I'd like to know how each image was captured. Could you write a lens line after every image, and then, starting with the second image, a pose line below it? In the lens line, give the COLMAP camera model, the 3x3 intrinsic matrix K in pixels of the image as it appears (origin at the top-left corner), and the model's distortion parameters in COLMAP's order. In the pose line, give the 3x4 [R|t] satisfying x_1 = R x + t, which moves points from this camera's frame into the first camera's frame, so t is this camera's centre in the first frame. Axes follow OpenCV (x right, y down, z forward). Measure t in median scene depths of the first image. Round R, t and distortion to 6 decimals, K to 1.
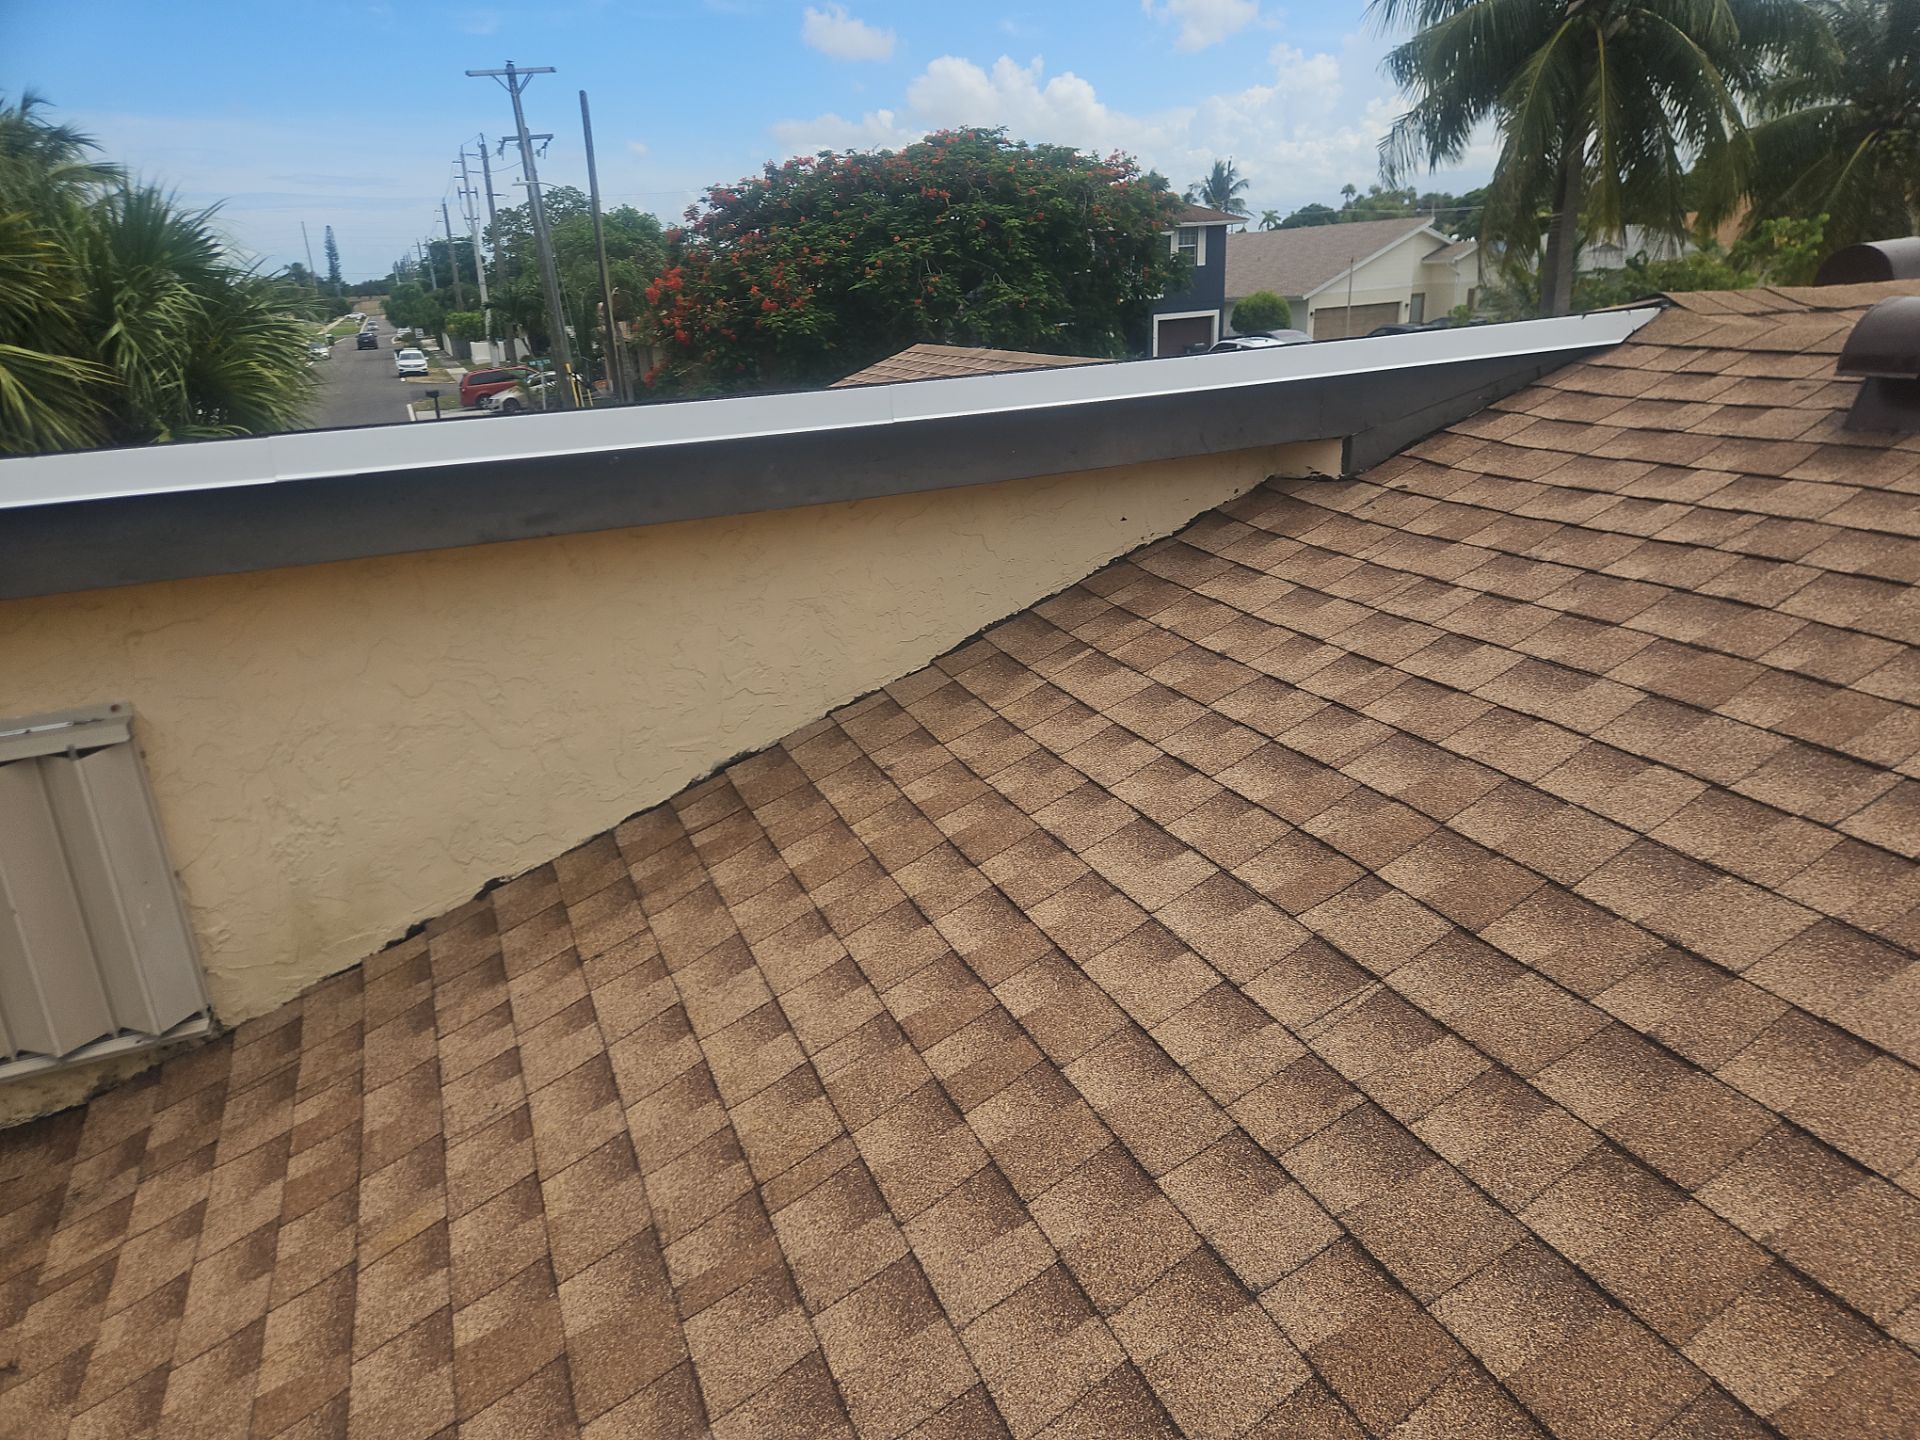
lens RADIAL K [[1208.4, 0, 913.3], [0, 1208.4, 689.4], [0, 0, 1]] dist [0.104315, -0.088987]
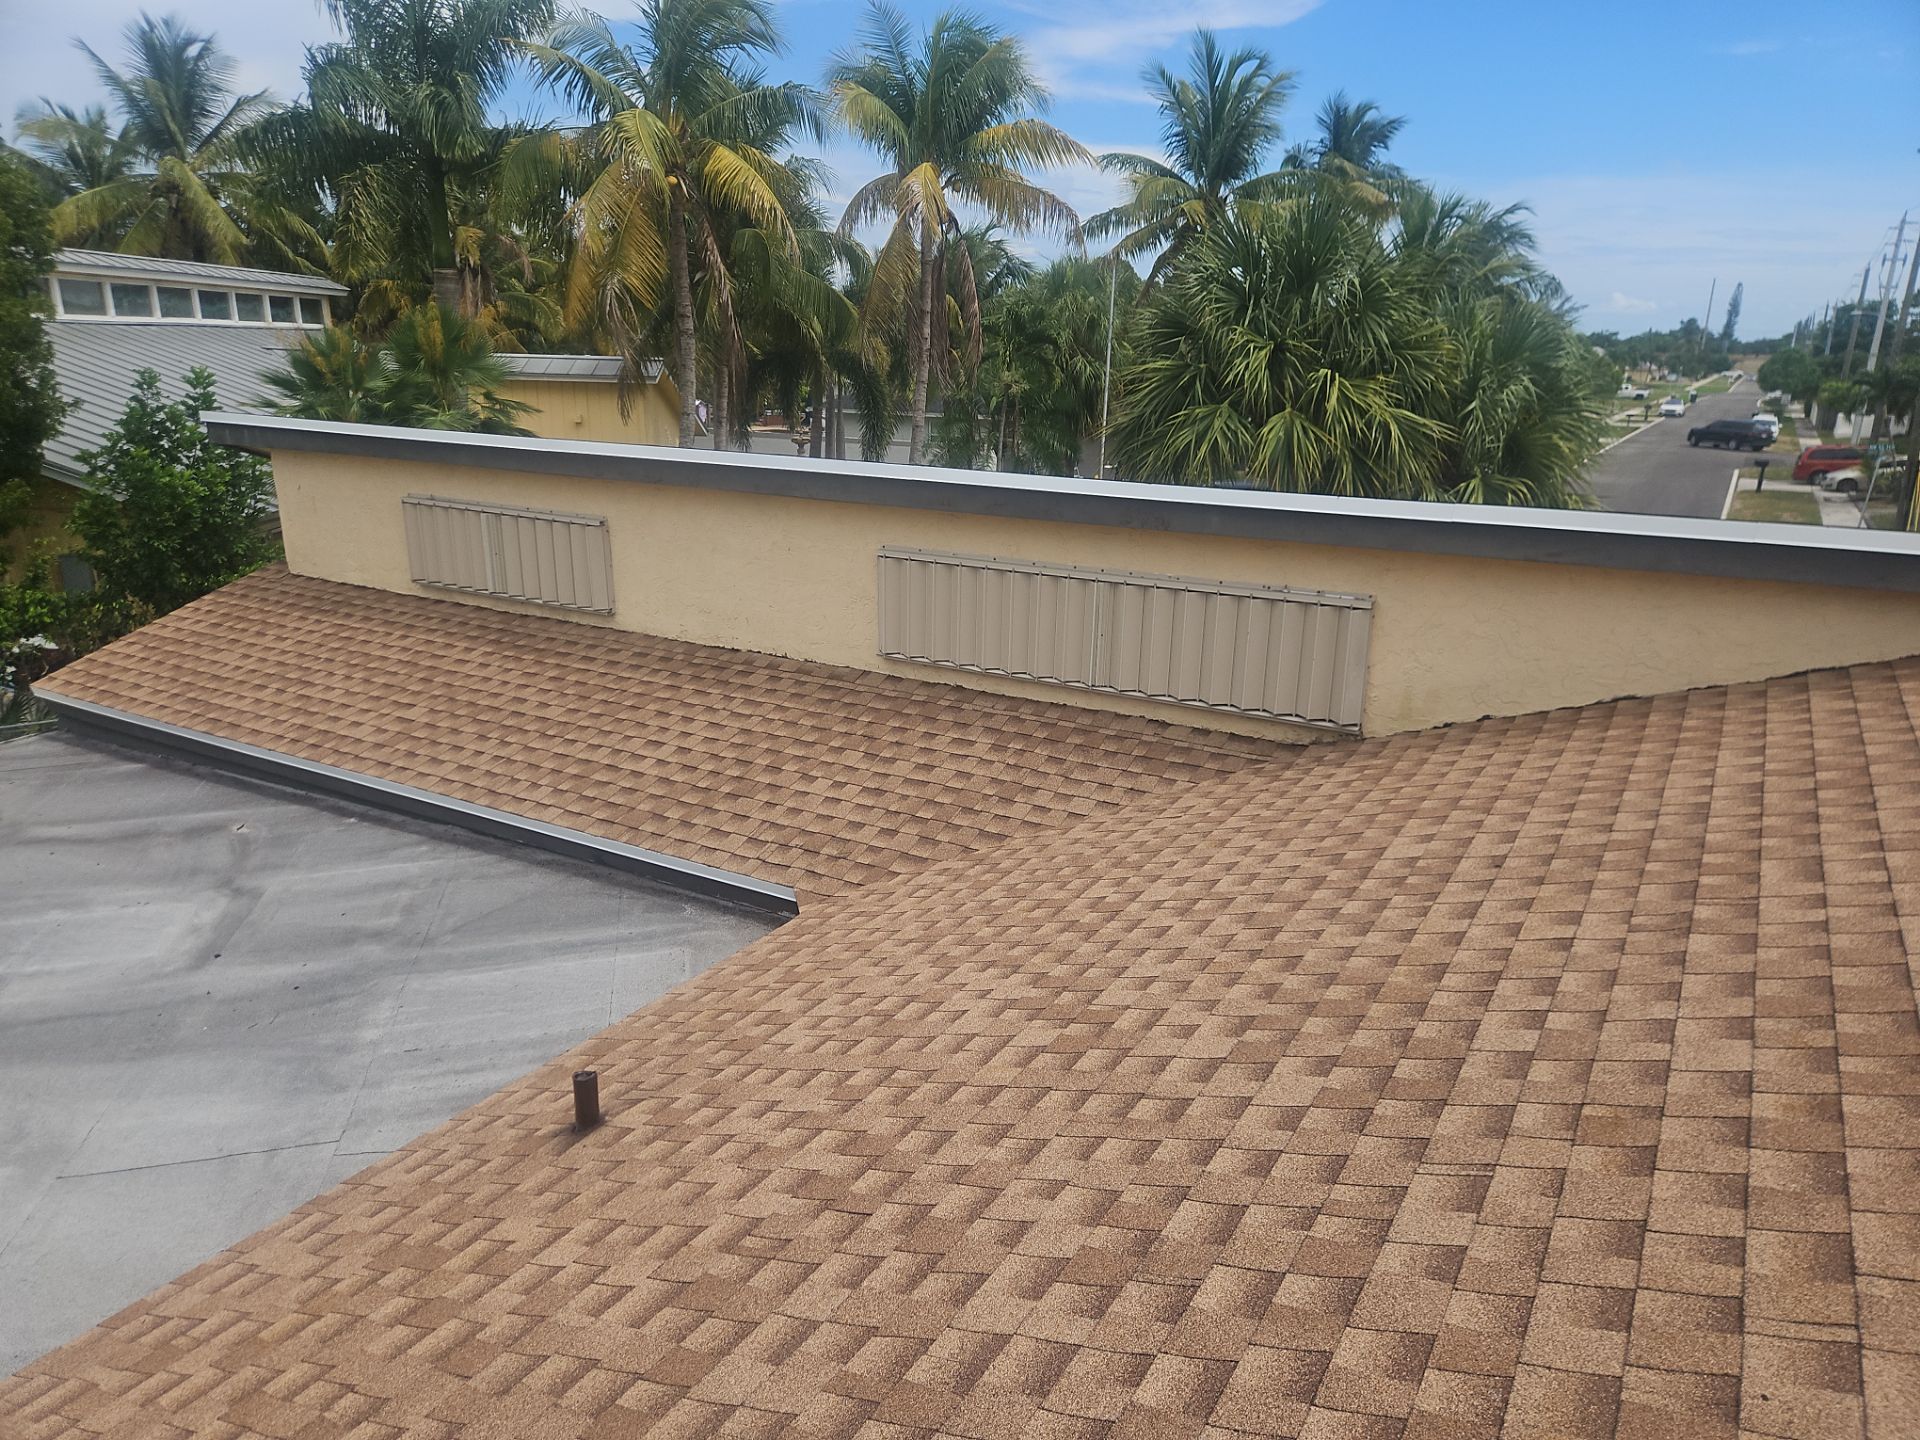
lens RADIAL K [[1405.3, 0, 880.2], [0, 1405.3, 715.1], [0, 0, 1]] dist [0.036506, -0.004379]
pose [[0.562398, 0.276363, -0.779315, 0.948596], [-0.301210, 0.946207, 0.118176, 0.174560], [0.770052, 0.168276, 0.615388, -1.289093]]
